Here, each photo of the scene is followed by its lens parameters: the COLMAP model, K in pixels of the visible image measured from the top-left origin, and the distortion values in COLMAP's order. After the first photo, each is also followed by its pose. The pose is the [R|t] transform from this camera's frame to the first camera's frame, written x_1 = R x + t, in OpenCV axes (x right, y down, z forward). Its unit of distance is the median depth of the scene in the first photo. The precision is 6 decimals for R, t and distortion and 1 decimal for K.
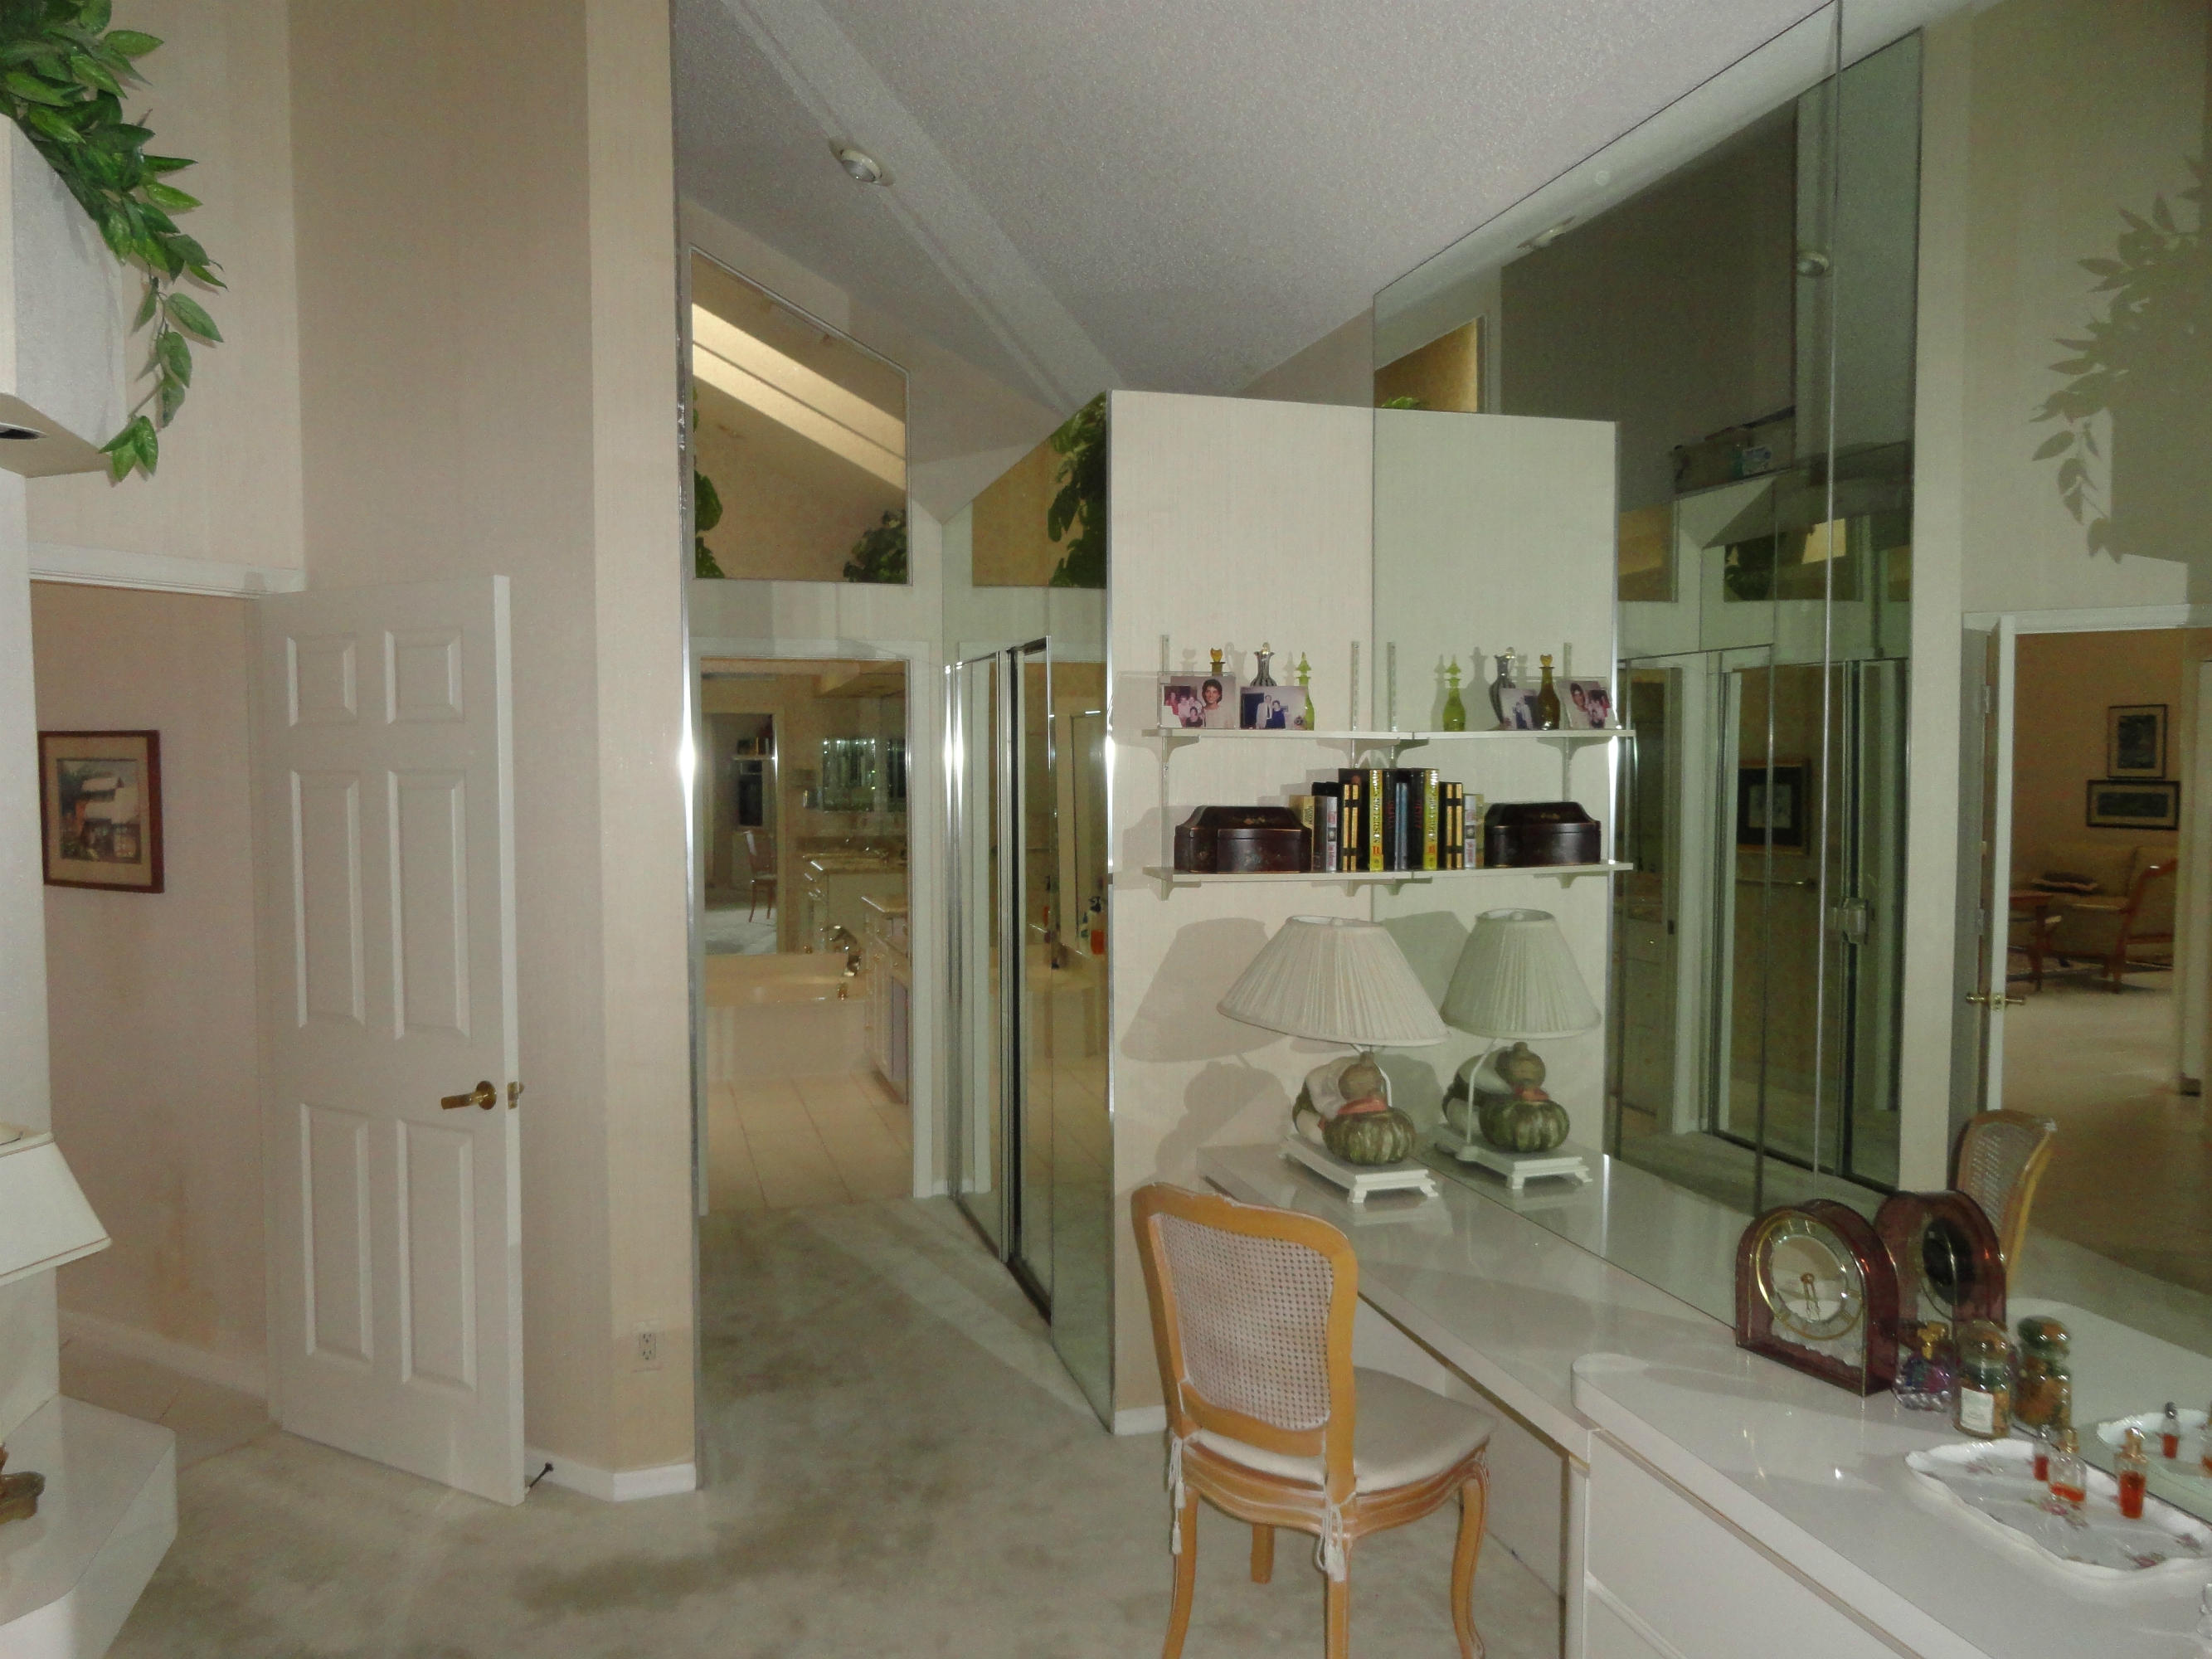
lens RADIAL K [[1537.6, 0, 1105.4], [0, 1537.6, 835.9], [0, 0, 1]] dist [-0.008188, 0.016101]
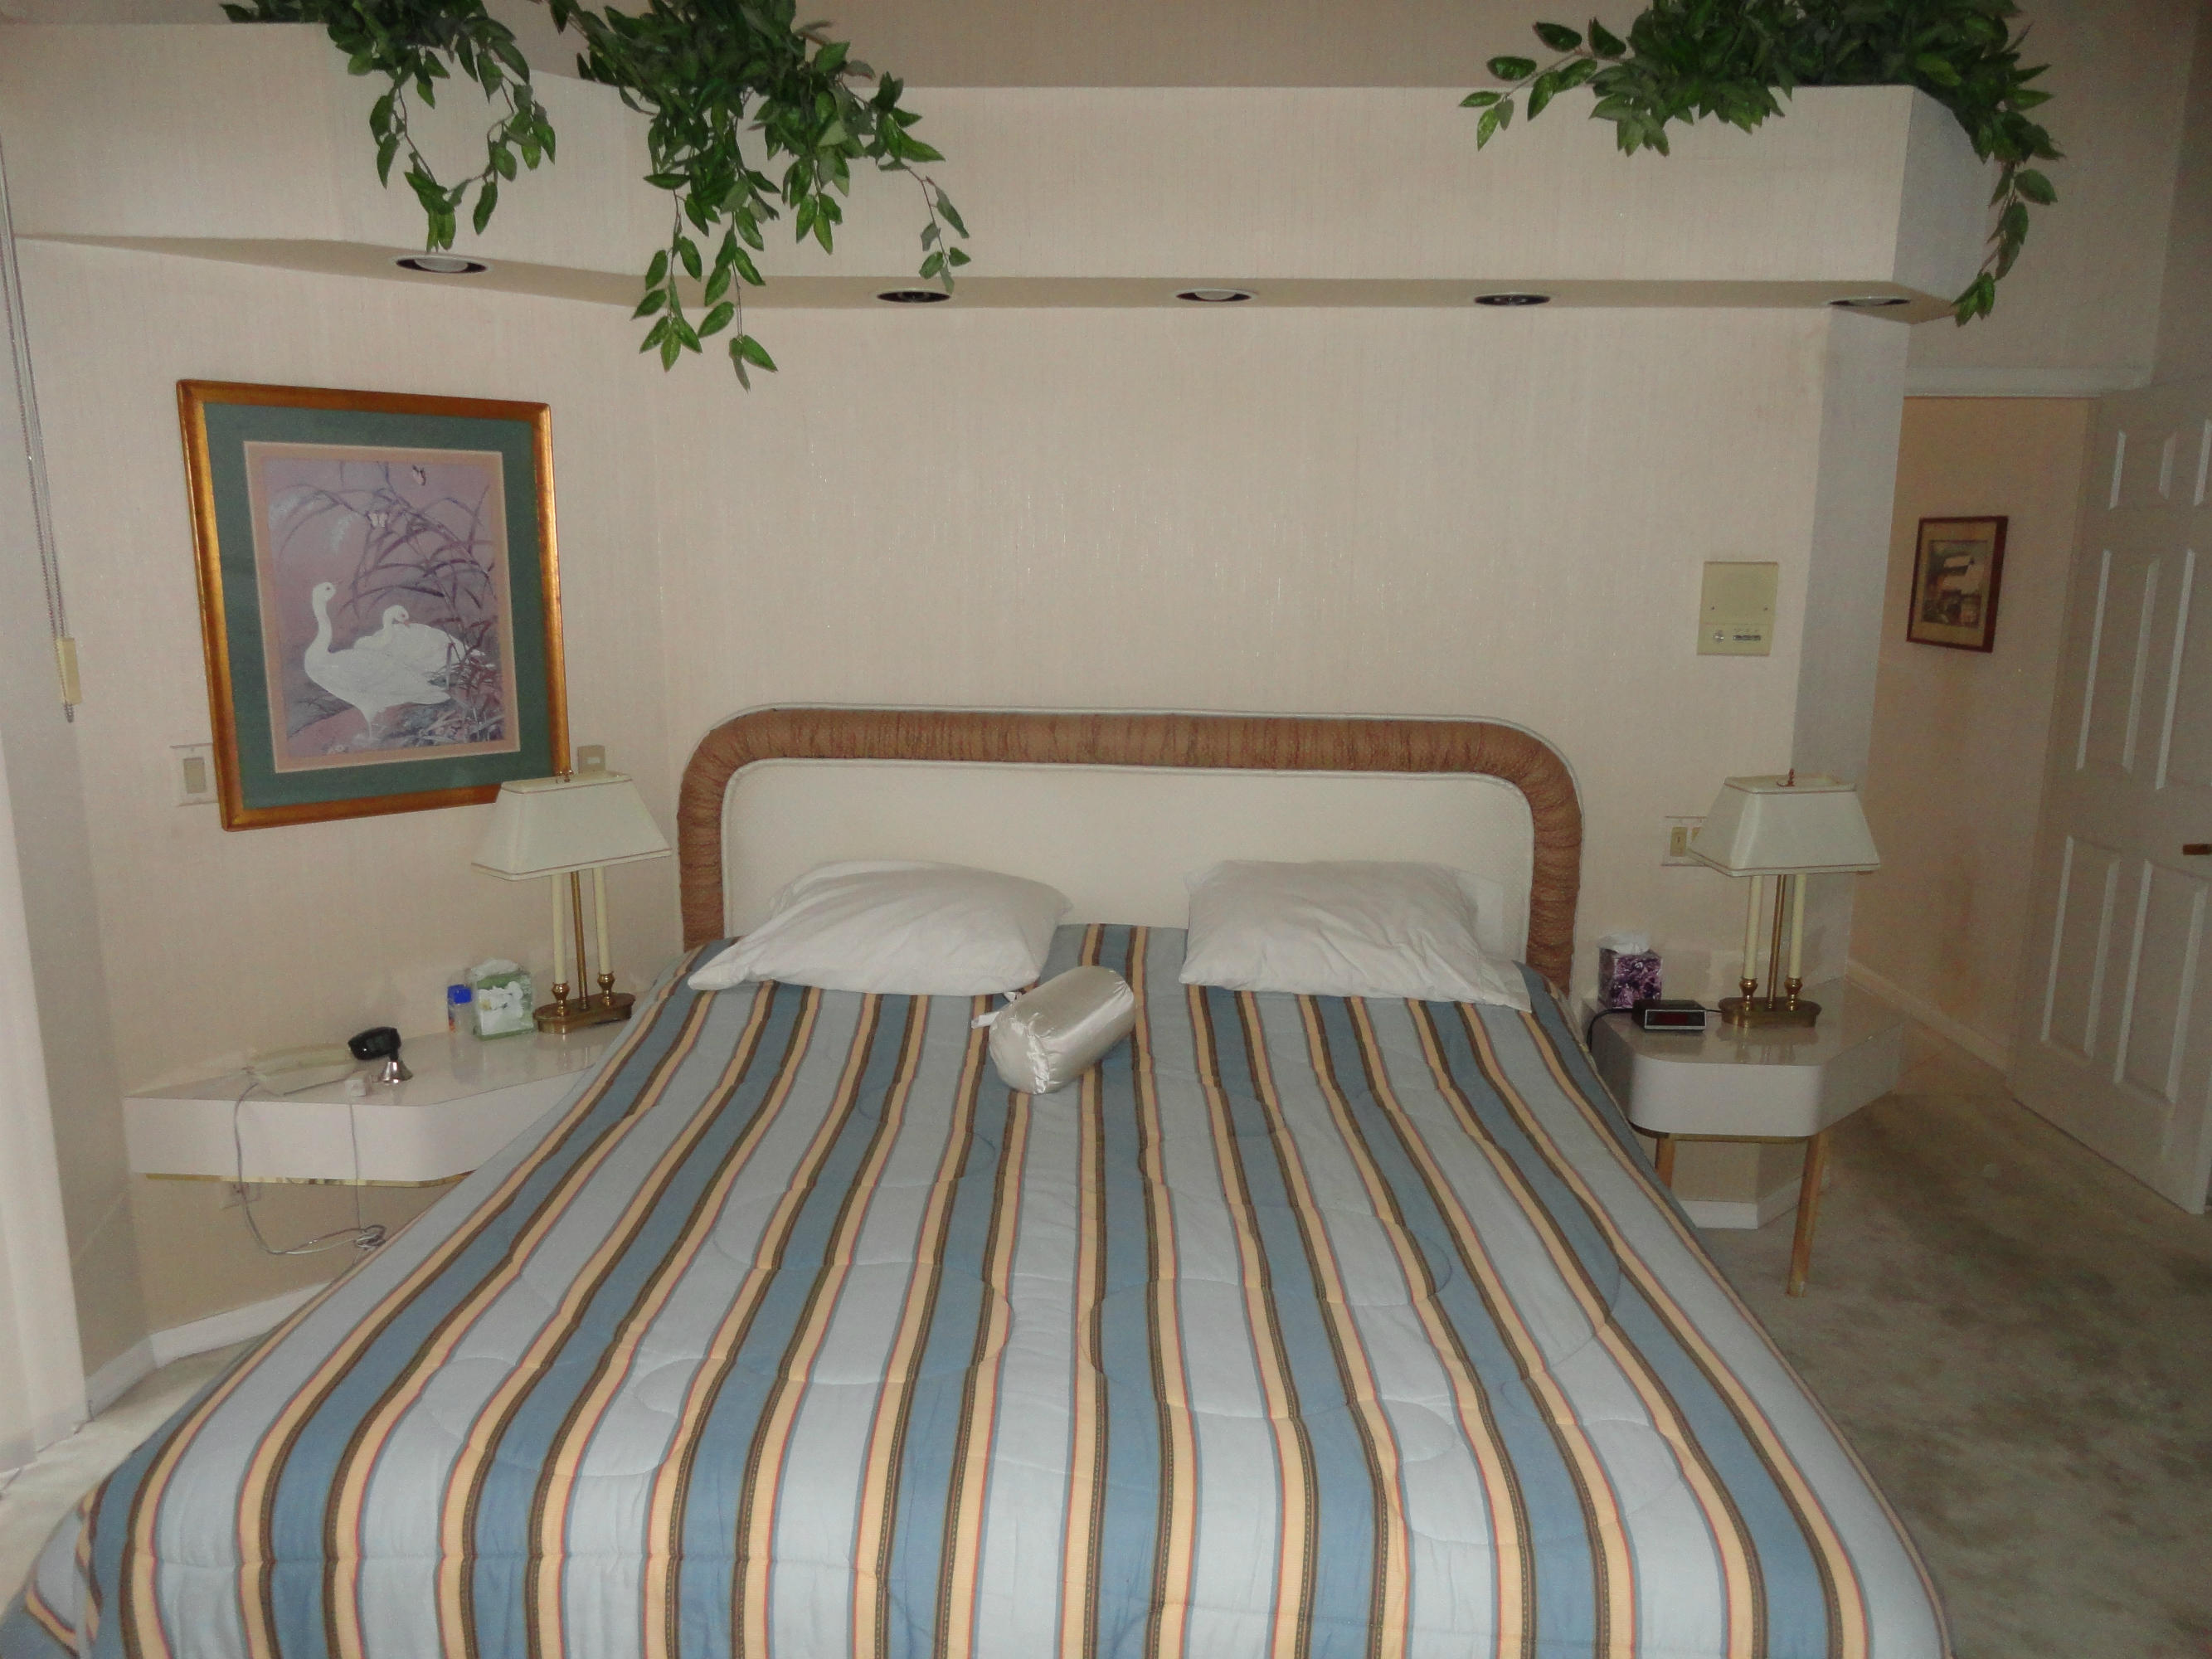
lens RADIAL K [[1537.6, 0, 1105.3], [0, 1537.6, 835.6], [0, 0, 1]] dist [-0.008188, 0.016101]
pose [[0.444139, 0.170853, -0.879517, 0.199553], [-0.055583, 0.985013, 0.163278, 0.023990], [0.894232, -0.023632, 0.446979, -0.202957]]
